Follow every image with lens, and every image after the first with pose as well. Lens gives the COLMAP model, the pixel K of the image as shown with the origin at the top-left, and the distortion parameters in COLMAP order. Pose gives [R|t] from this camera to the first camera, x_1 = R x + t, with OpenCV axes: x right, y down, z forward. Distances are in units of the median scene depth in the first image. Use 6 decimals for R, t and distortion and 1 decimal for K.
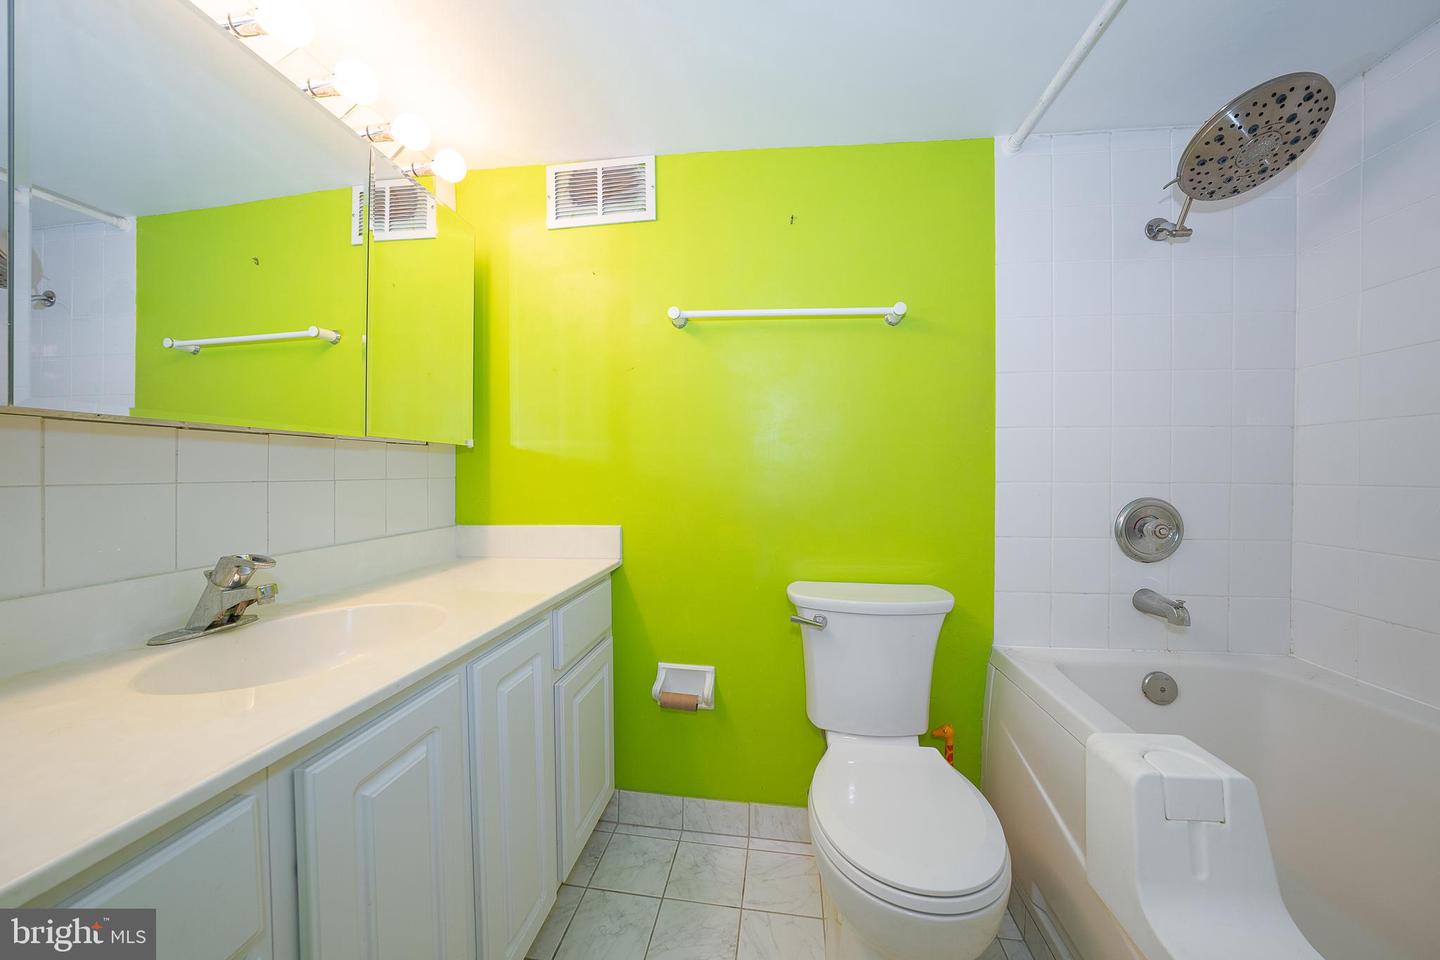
lens RADIAL K [[498.6, 0, 723.6], [0, 498.6, 477.8], [0, 0, 1]] dist [-0.017862, 0.002529]
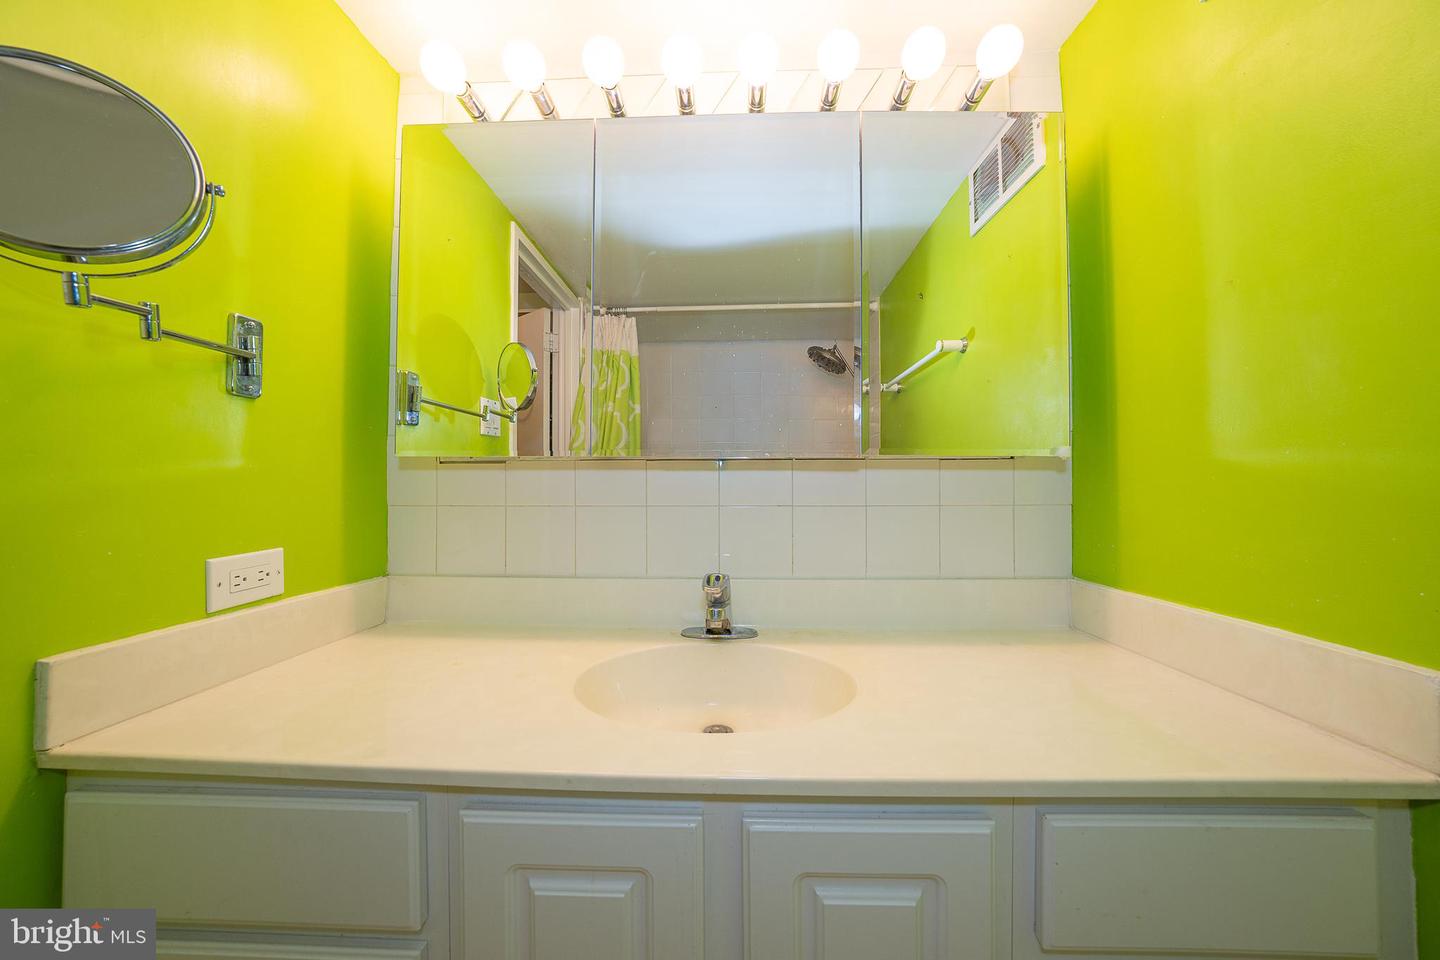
lens RADIAL K [[498.6, 0, 718.9], [0, 498.6, 477.8], [0, 0, 1]] dist [-0.017862, 0.002529]
pose [[0.093095, -0.041523, -0.994791, 0.065165], [-0.006017, 0.999088, -0.042266, -0.003823], [0.995639, 0.009920, 0.092760, 0.521986]]
